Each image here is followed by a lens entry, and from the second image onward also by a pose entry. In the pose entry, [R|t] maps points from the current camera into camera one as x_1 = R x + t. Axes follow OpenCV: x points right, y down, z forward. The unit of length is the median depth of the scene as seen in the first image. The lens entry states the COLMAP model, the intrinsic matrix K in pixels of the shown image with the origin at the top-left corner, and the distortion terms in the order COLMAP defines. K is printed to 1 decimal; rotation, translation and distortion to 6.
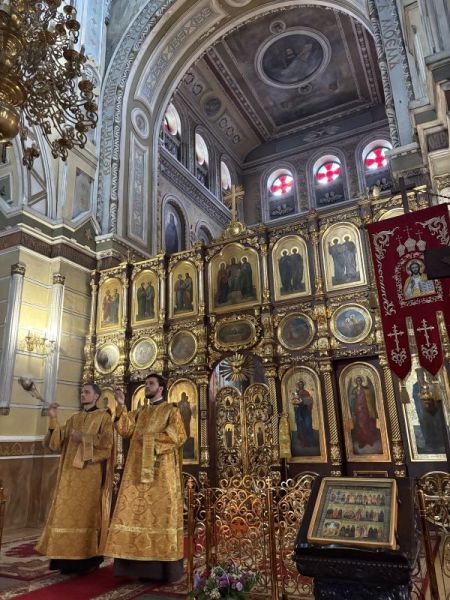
lens RADIAL K [[450.7, 0, 222.3], [0, 450.7, 303.7], [0, 0, 1]] dist [0.061041, -0.071902]
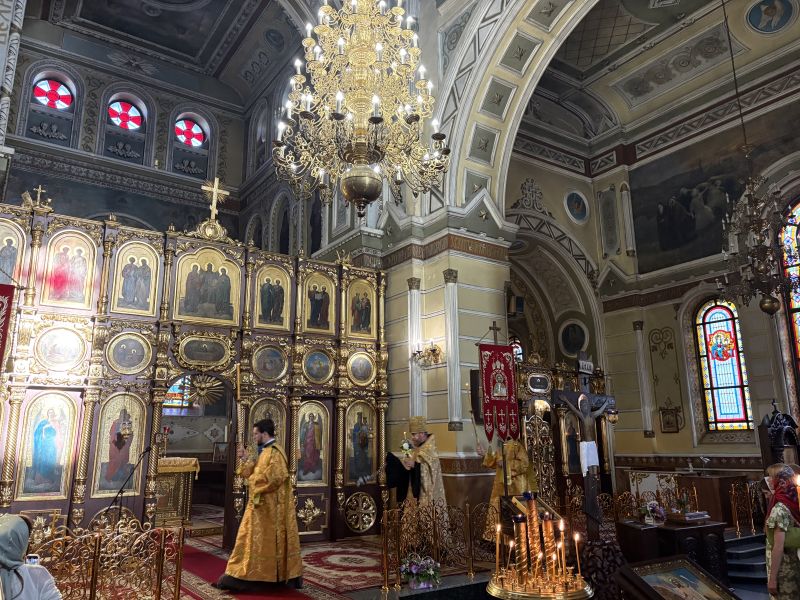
lens RADIAL K [[600.9, 0, 394.7], [0, 600.9, 300.8], [0, 0, 1]] dist [0.061041, -0.071902]
pose [[0.487376, 0.231580, 0.841924, -0.788051], [-0.269617, 0.956988, -0.107153, -0.003071], [-0.830525, -0.174773, 0.528851, 0.059133]]
